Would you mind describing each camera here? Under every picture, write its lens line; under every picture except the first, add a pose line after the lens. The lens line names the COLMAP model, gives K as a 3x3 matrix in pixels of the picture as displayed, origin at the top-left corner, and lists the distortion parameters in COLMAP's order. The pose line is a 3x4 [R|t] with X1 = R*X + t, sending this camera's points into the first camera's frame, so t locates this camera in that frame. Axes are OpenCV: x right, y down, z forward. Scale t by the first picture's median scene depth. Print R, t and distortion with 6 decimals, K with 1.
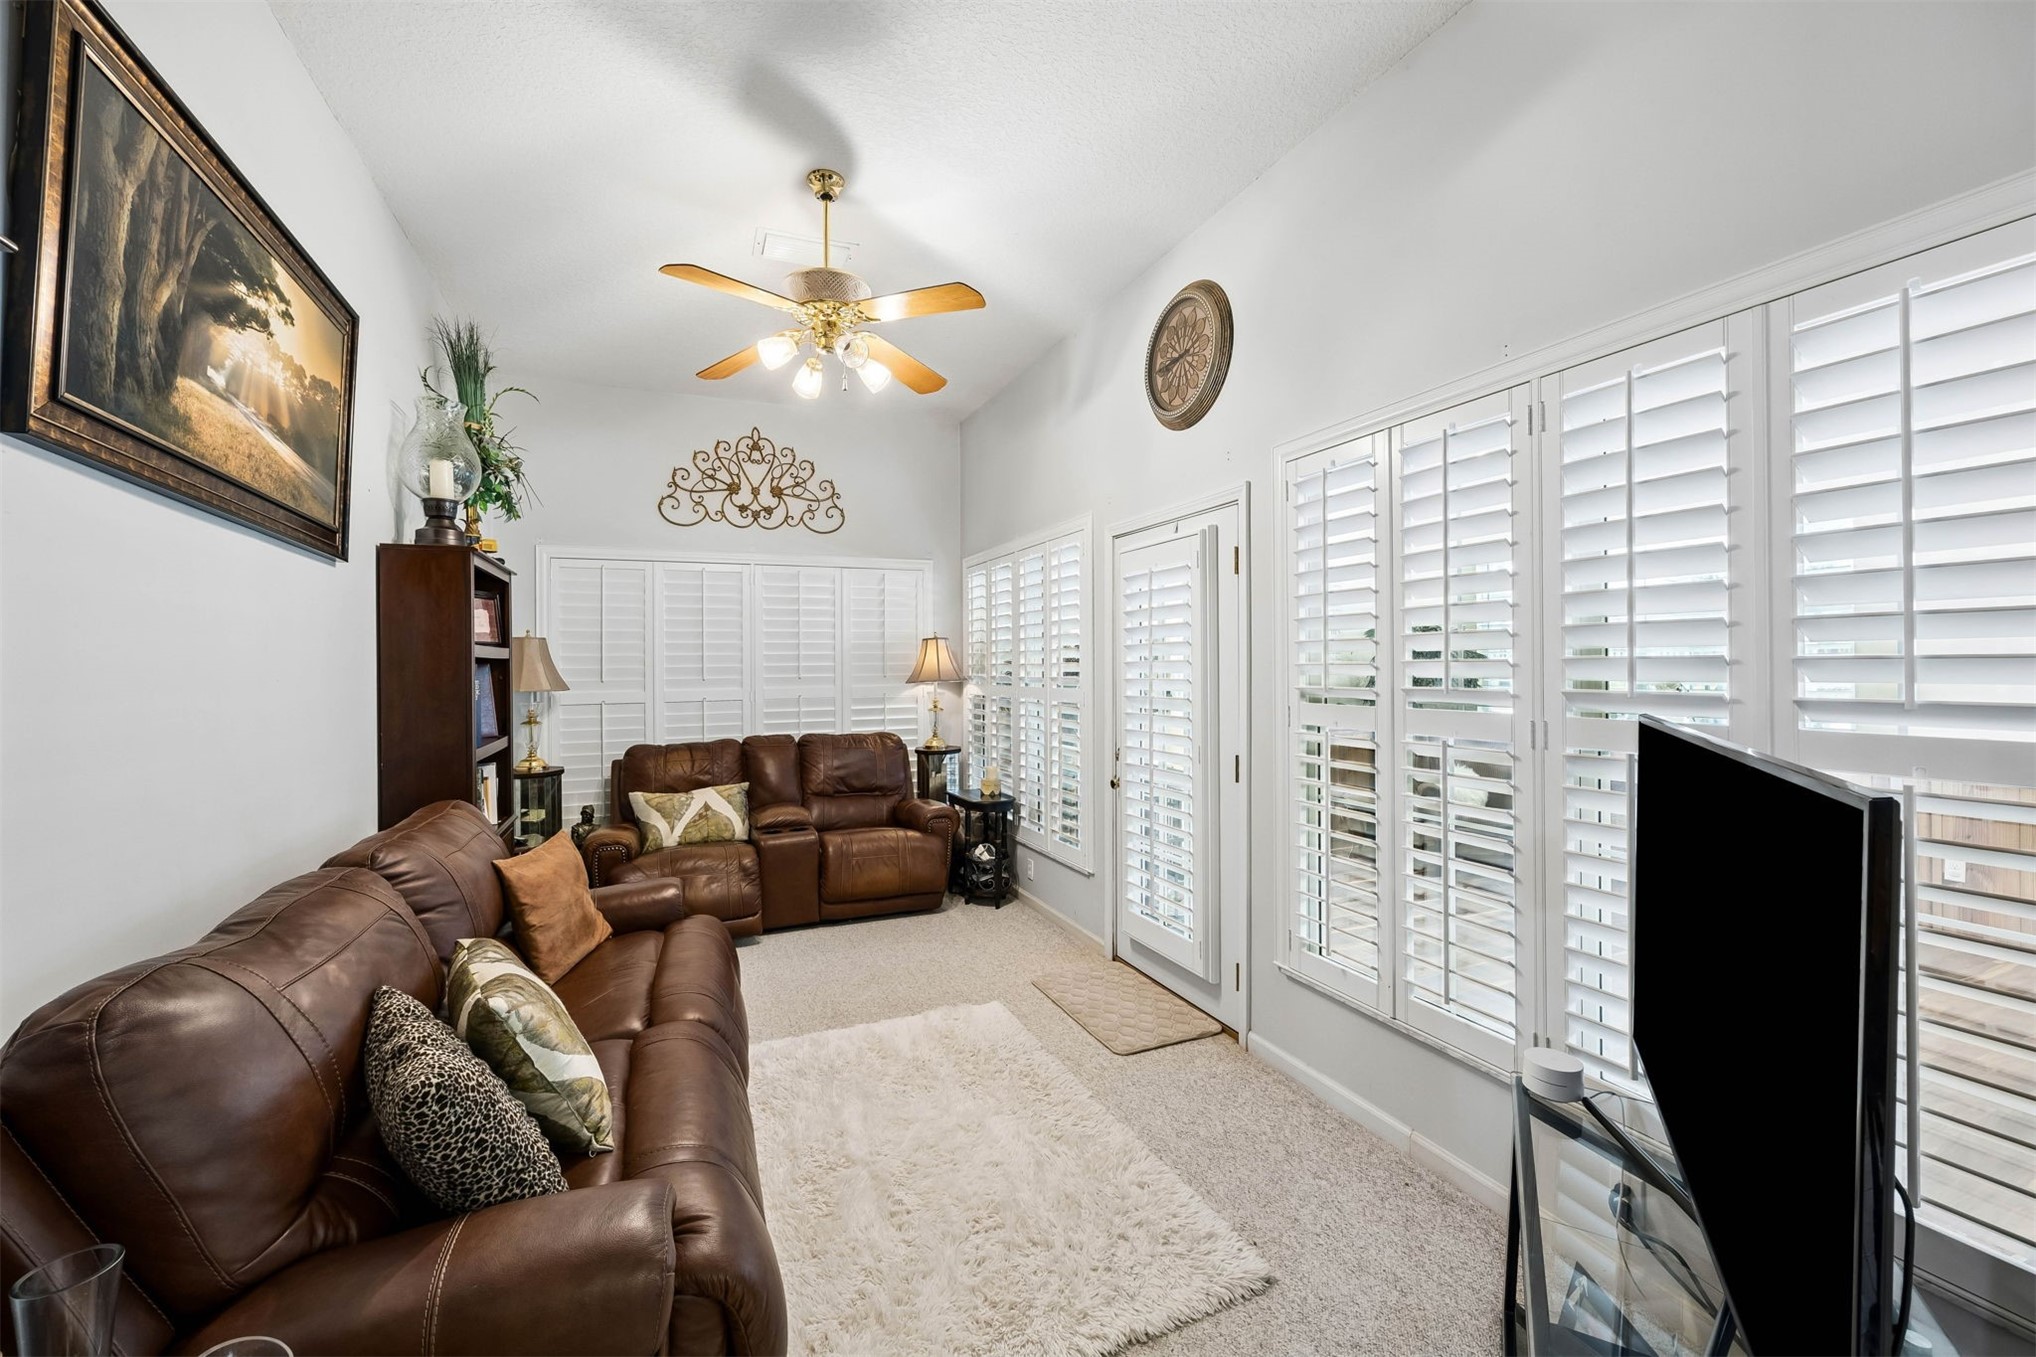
lens RADIAL K [[774.0, 0, 1019.9], [0, 774.0, 670.8], [0, 0, 1]] dist [-0.000388, -0.000140]
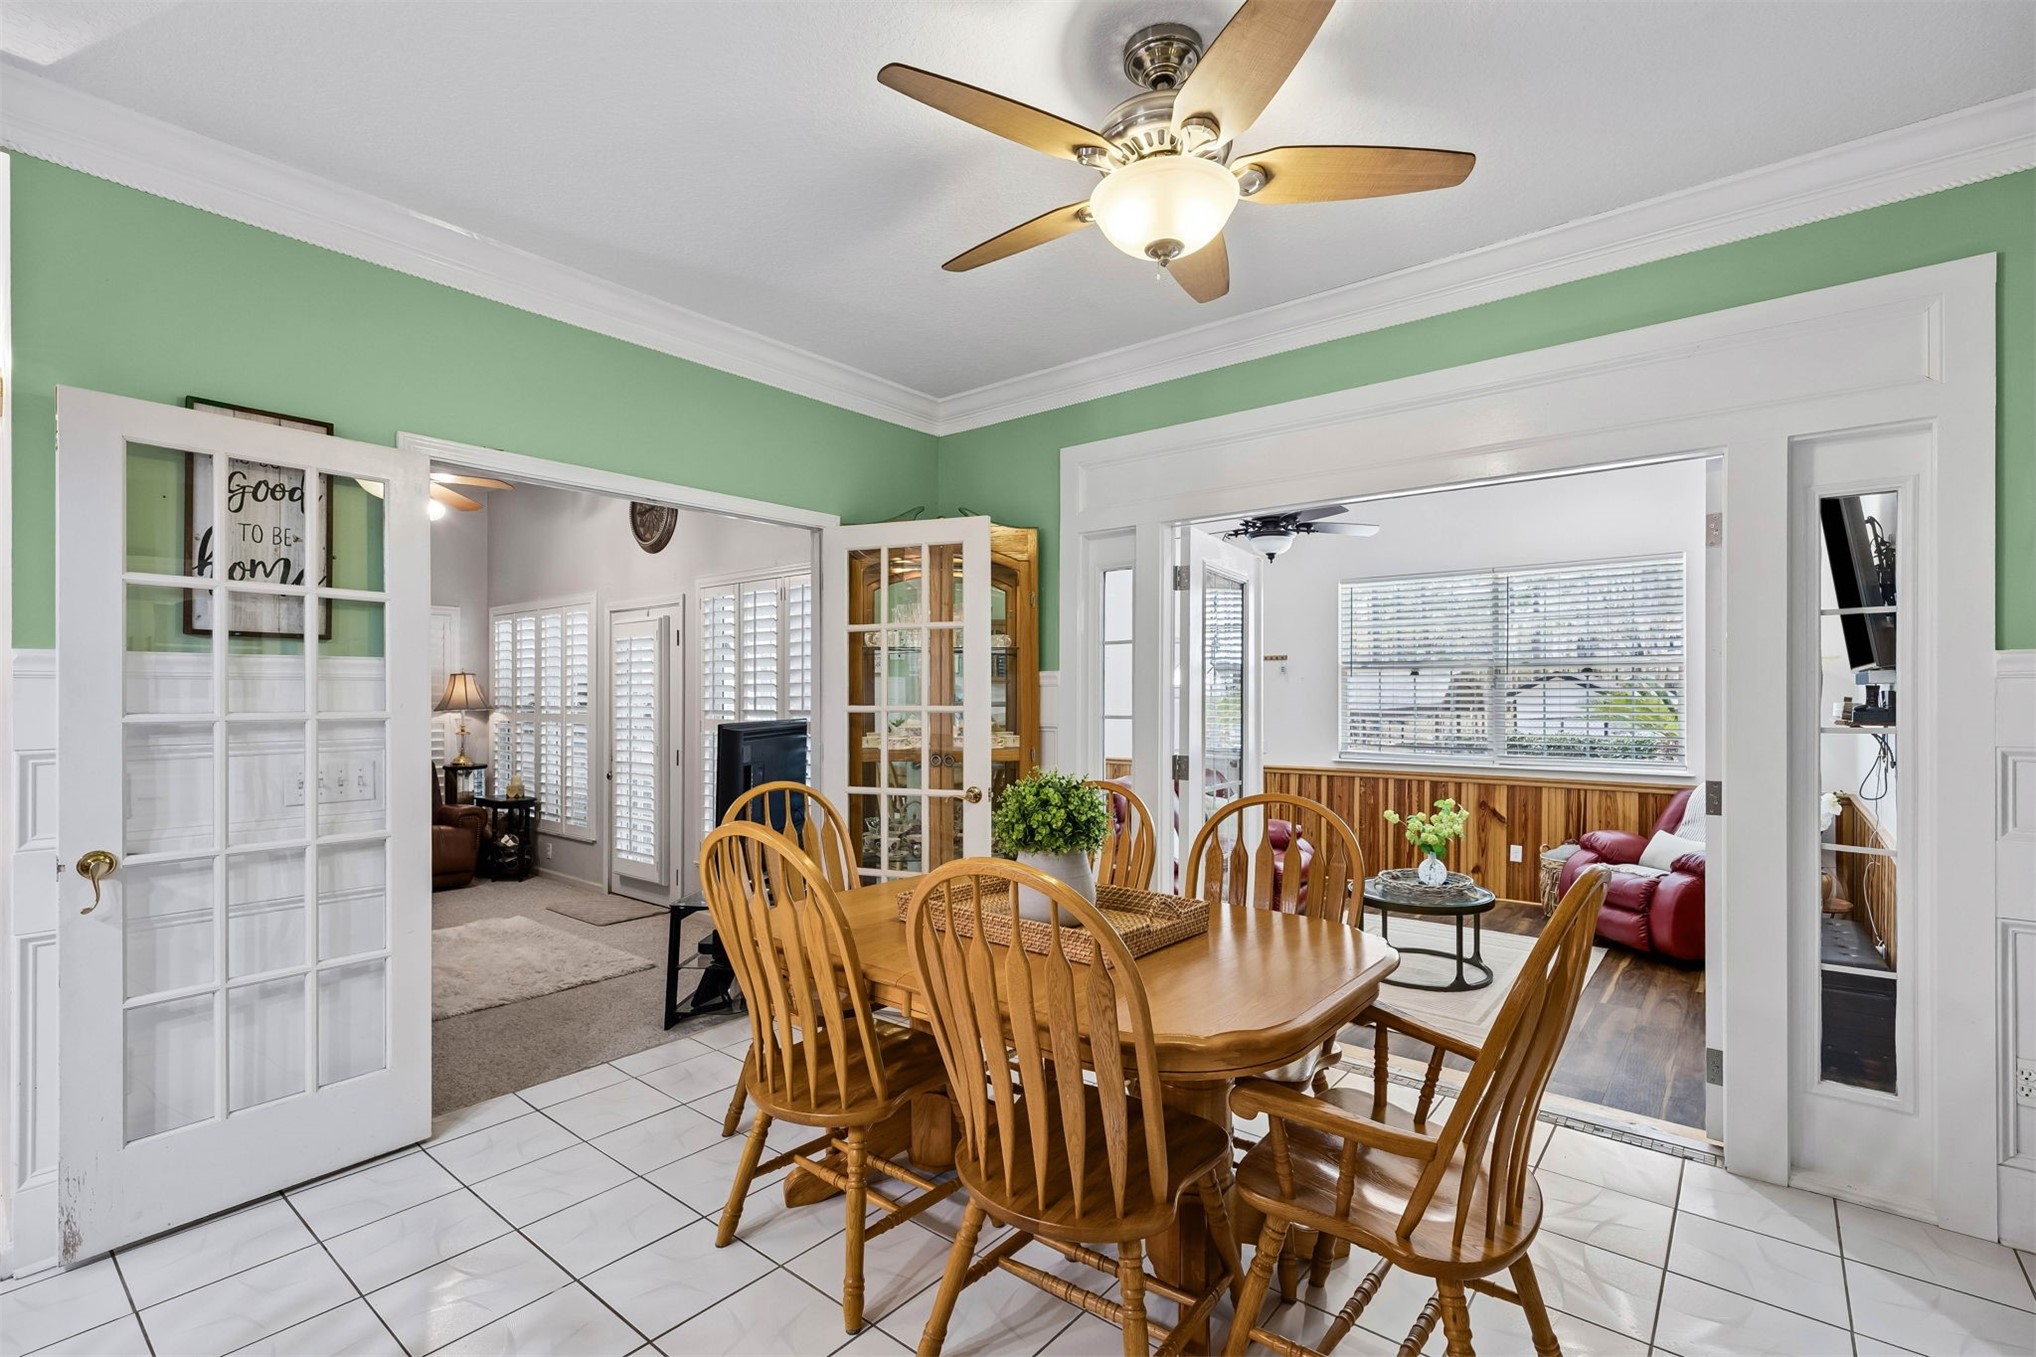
lens RADIAL K [[913.2, 0, 1030.0], [0, 913.2, 708.4], [0, 0, 1]] dist [-0.007728, -0.000518]
pose [[0.887540, 0.006205, 0.460690, 0.024188], [-0.007032, 0.999975, 0.000079, 0.006404], [-0.460678, -0.003310, 0.887561, -0.755369]]
